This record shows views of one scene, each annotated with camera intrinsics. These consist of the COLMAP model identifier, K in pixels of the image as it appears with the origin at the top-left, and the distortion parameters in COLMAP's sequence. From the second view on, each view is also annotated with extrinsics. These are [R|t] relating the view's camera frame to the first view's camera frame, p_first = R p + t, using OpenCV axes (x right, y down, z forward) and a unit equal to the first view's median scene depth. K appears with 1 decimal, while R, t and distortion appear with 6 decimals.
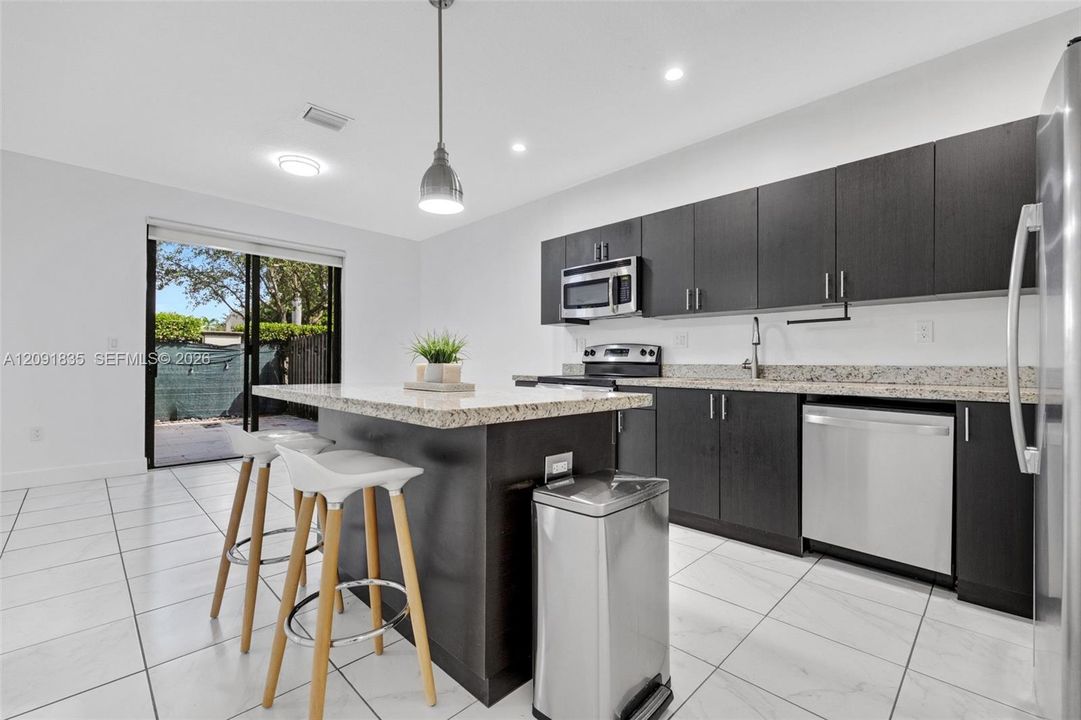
lens RADIAL K [[454.8, 0, 543.8], [0, 454.8, 360.9], [0, 0, 1]] dist [-0.000847, 0.000215]
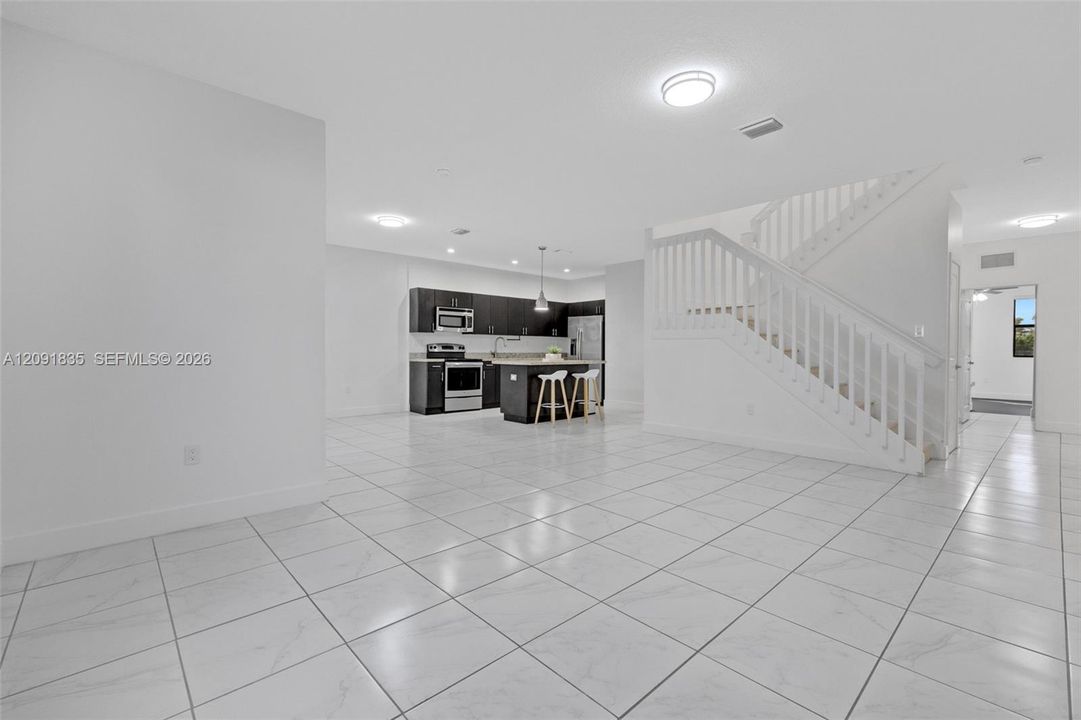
lens RADIAL K [[454.8, 0, 546.3], [0, 454.8, 356.1], [0, 0, 1]] dist [-0.000847, 0.000215]
pose [[0.033113, -0.010703, 0.999394, -2.153585], [-0.003997, 0.999933, 0.010841, -0.003041], [-0.999444, -0.004354, 0.033068, 0.484329]]
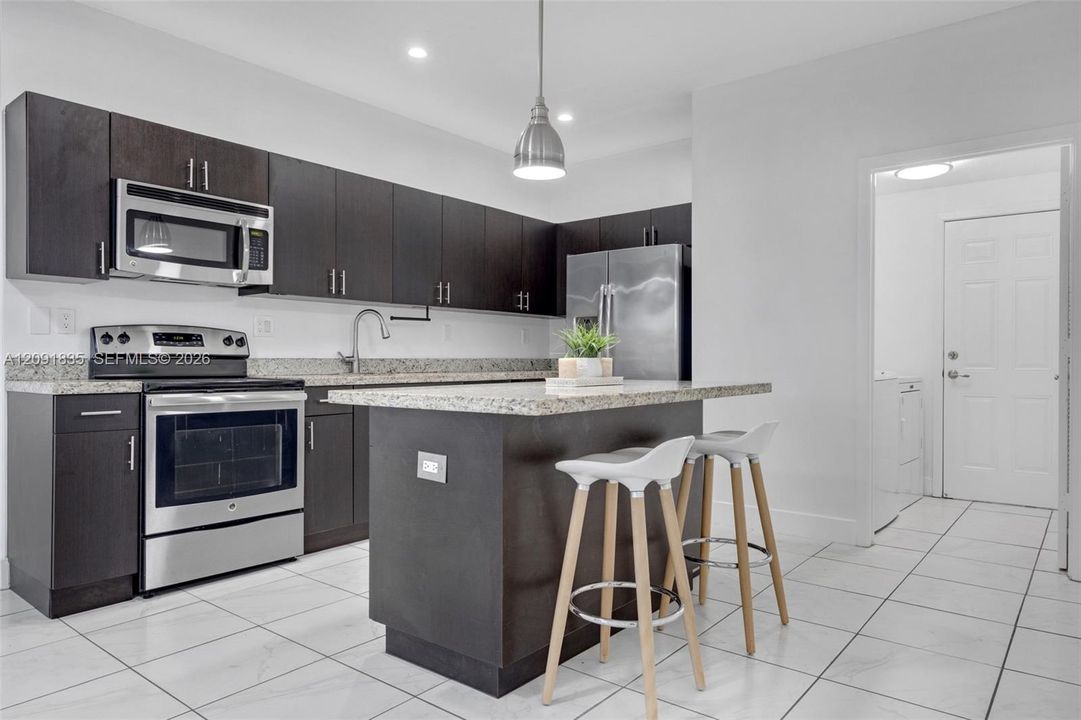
lens RADIAL K [[698.1, 0, 537.5], [0, 698.1, 366.4], [0, 0, 1]] dist [-0.008963, 0.009270]
pose [[-0.098179, -0.009673, 0.995122, -0.884533], [0.000283, 0.999952, 0.009748, 0.009832], [-0.995169, 0.001239, -0.098171, 0.651019]]
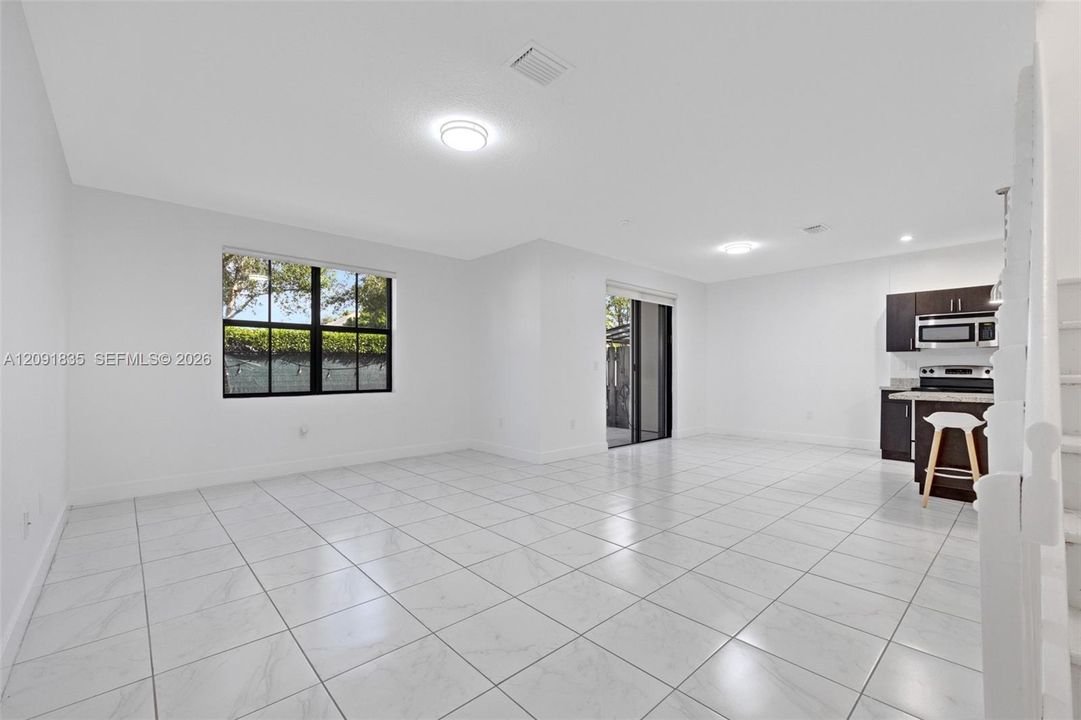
lens RADIAL K [[454.8, 0, 542.5], [0, 454.8, 365.2], [0, 0, 1]] dist [-0.000847, 0.000215]
pose [[0.999468, -0.000216, -0.032621, -1.239449], [-0.000110, 0.999950, -0.010010, -0.024692], [0.032622, 0.010008, 0.999418, -0.577052]]
